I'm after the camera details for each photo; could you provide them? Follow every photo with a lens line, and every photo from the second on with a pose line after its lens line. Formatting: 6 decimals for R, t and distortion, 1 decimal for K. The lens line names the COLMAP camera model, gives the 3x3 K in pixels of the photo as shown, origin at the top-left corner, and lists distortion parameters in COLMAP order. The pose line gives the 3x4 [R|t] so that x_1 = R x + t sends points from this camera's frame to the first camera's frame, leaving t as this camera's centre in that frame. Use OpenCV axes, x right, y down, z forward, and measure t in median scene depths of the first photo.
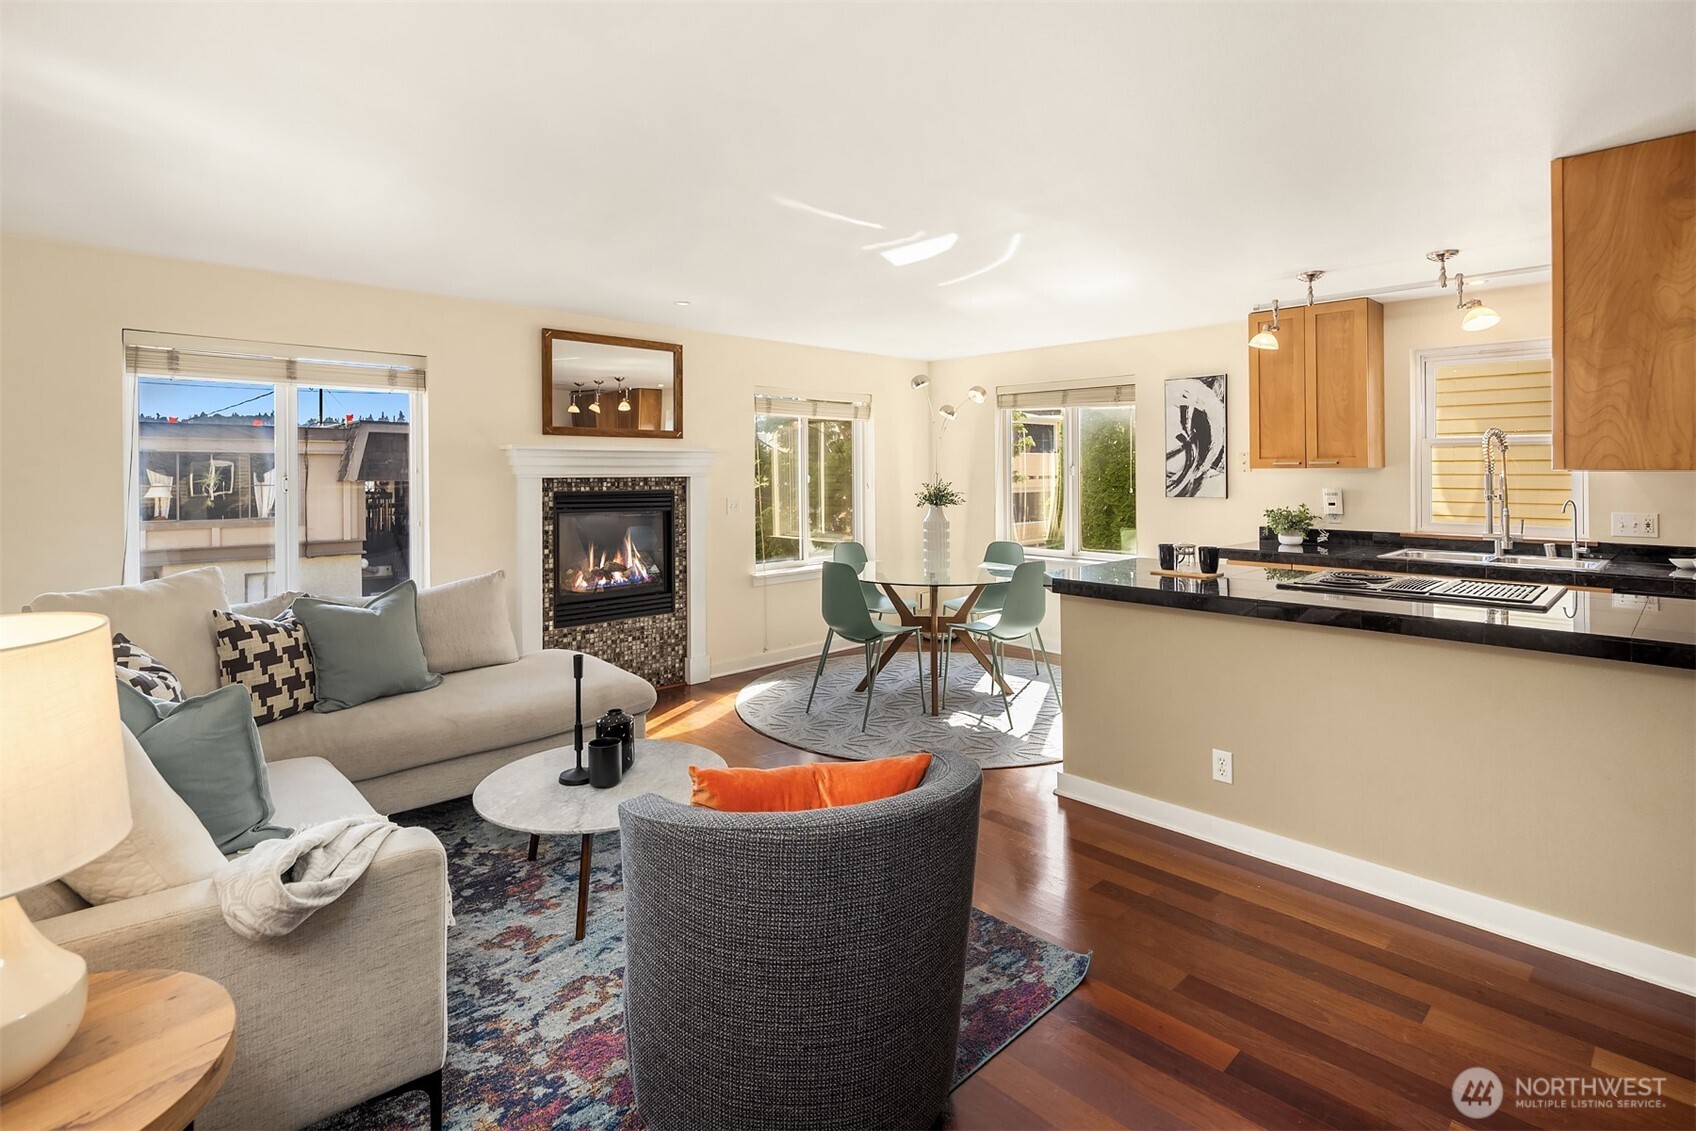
lens RADIAL K [[823.3, 0, 845.2], [0, 823.3, 492.8], [0, 0, 1]] dist [0.001002, -0.000348]
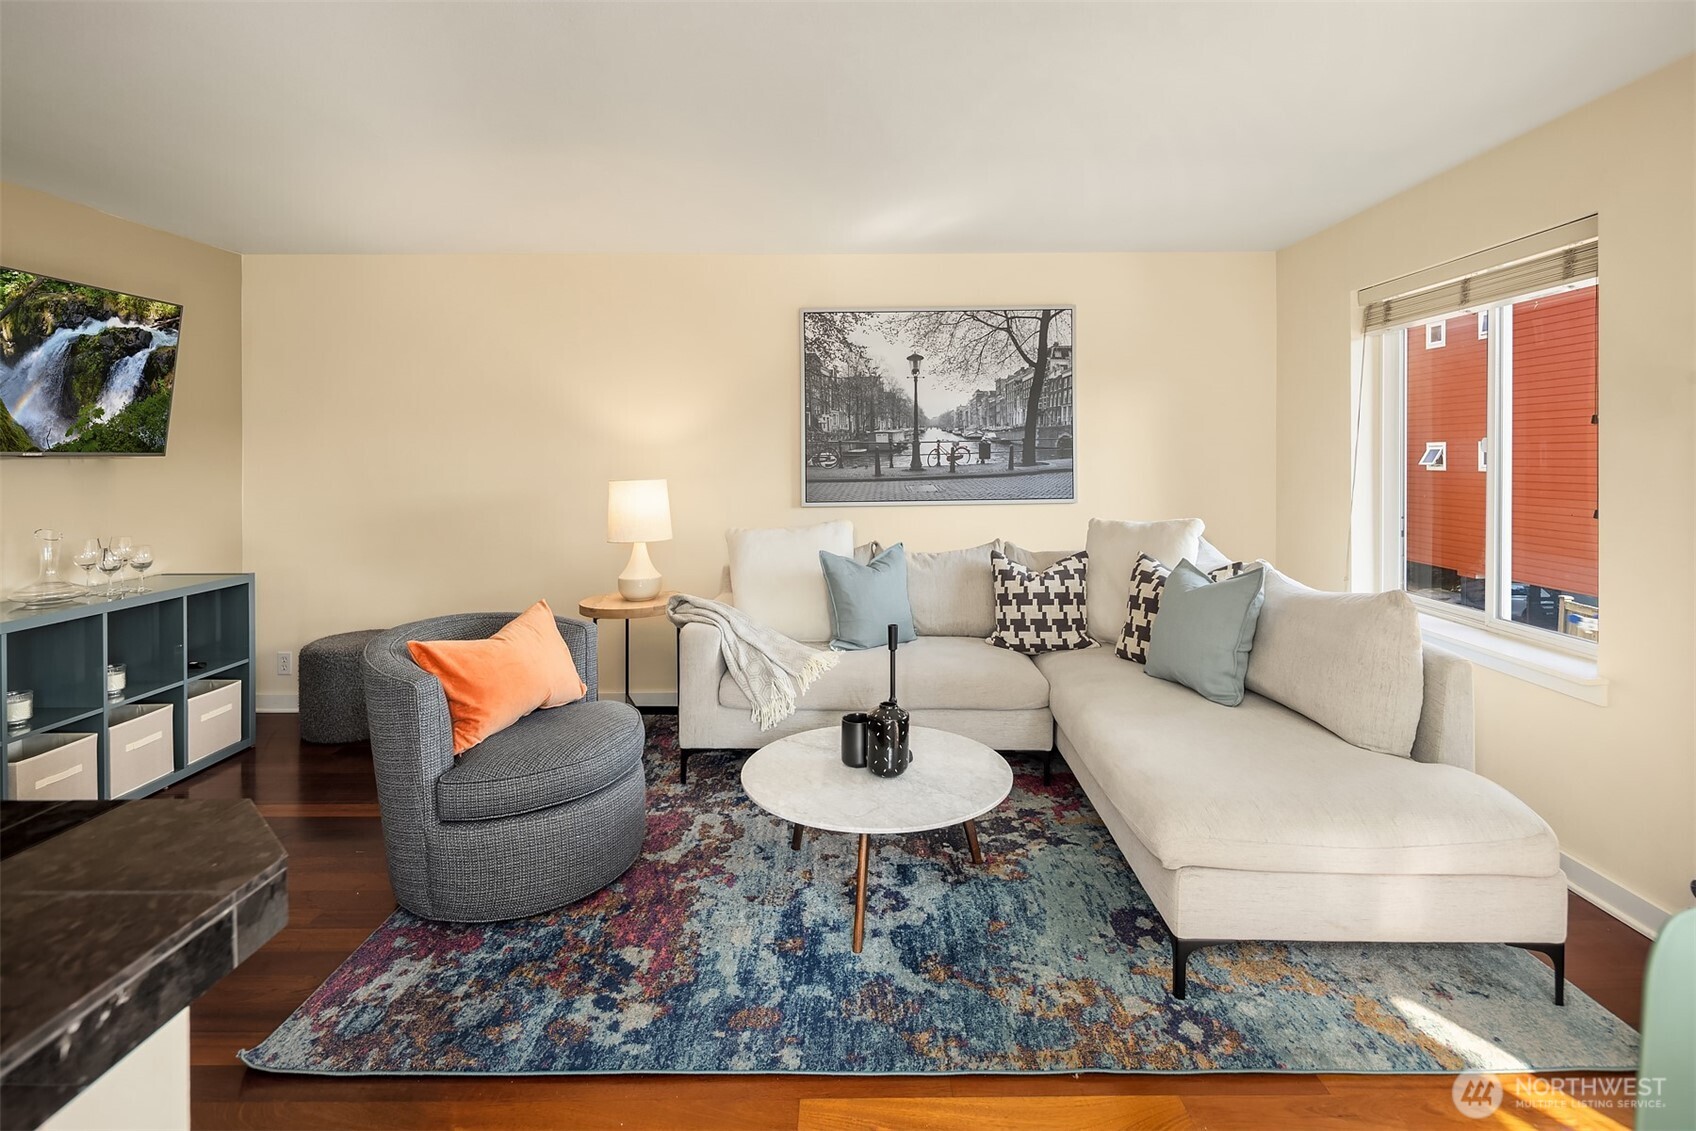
lens RADIAL K [[819.0, 0, 848.5], [0, 819.0, 461.2], [0, 0, 1]] dist [-0.001043, -0.000949]
pose [[-0.690361, 0.012073, -0.723365, 0.214990], [-0.012015, 0.999532, 0.028148, -0.006976], [0.723366, 0.028123, -0.689892, 0.917245]]
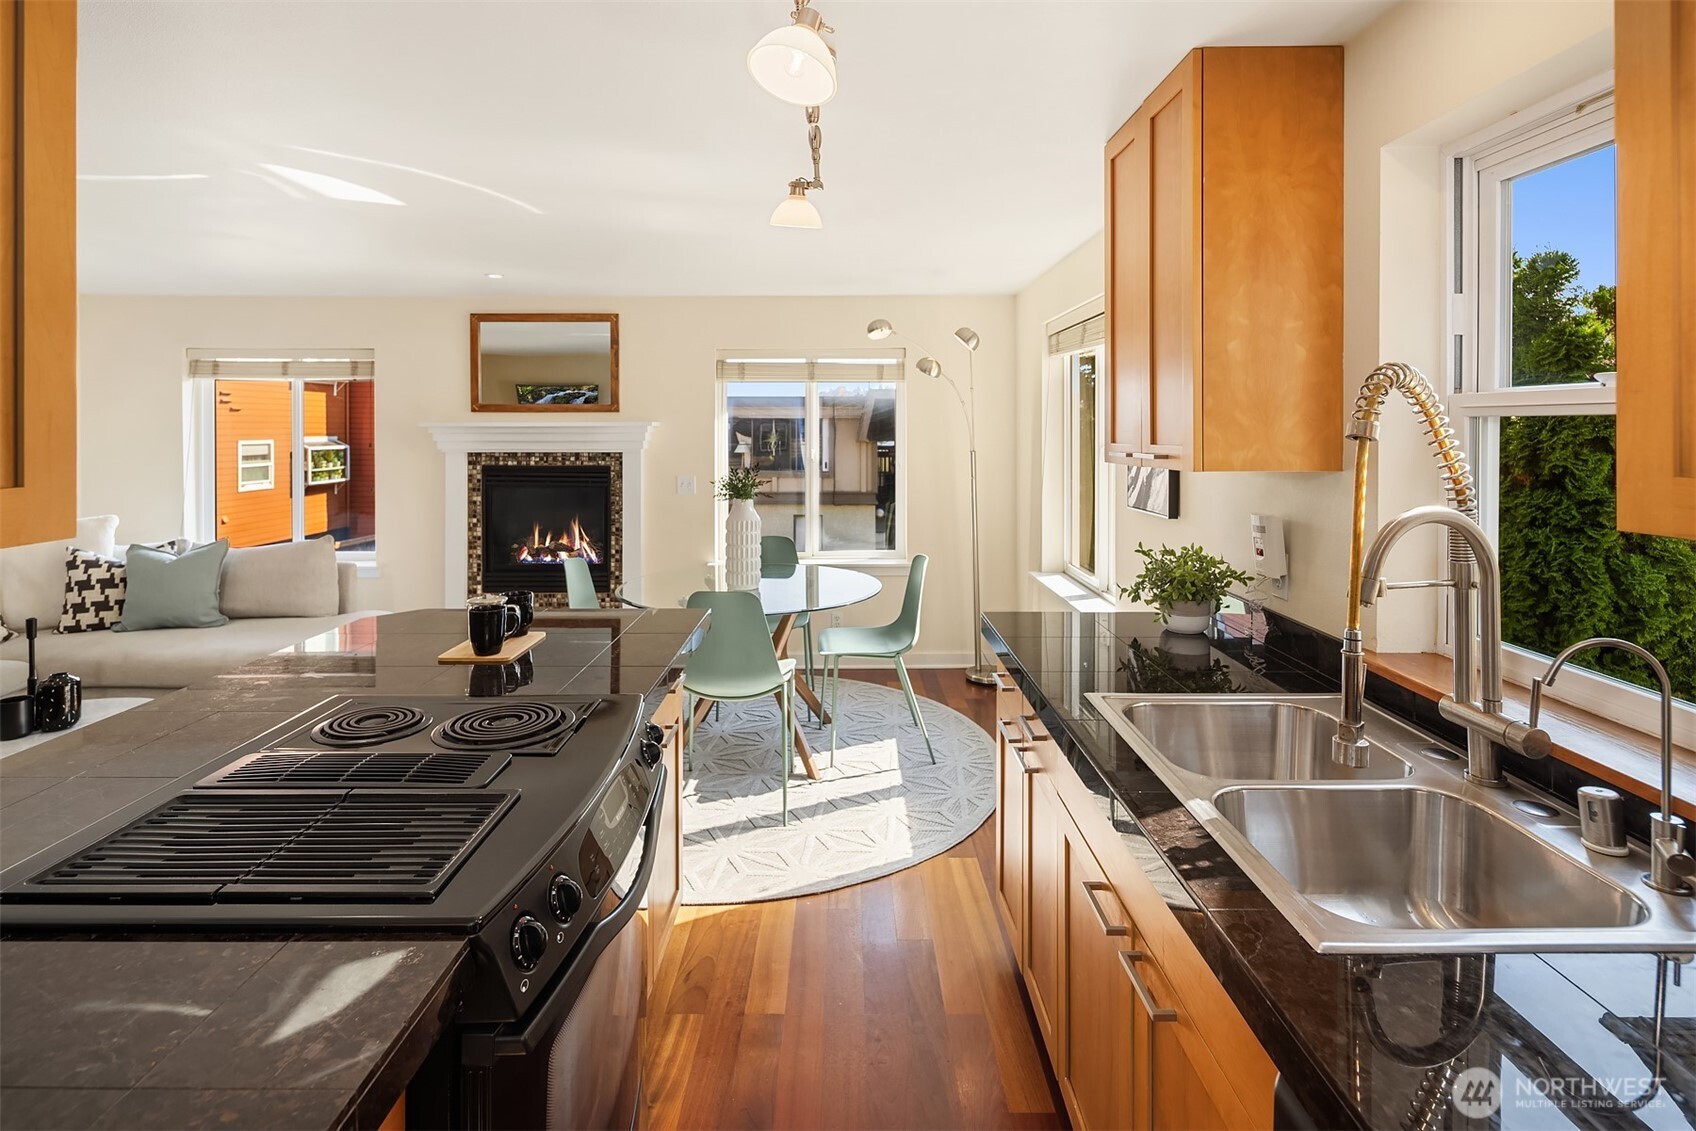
lens RADIAL K [[819.0, 0, 848.5], [0, 819.0, 461.2], [0, 0, 1]] dist [-0.001043, -0.000949]
pose [[0.720425, 0.027849, -0.692973, 0.728843], [-0.019600, 0.999612, 0.019795, -0.036958], [0.693256, -0.000679, 0.720691, 0.563282]]
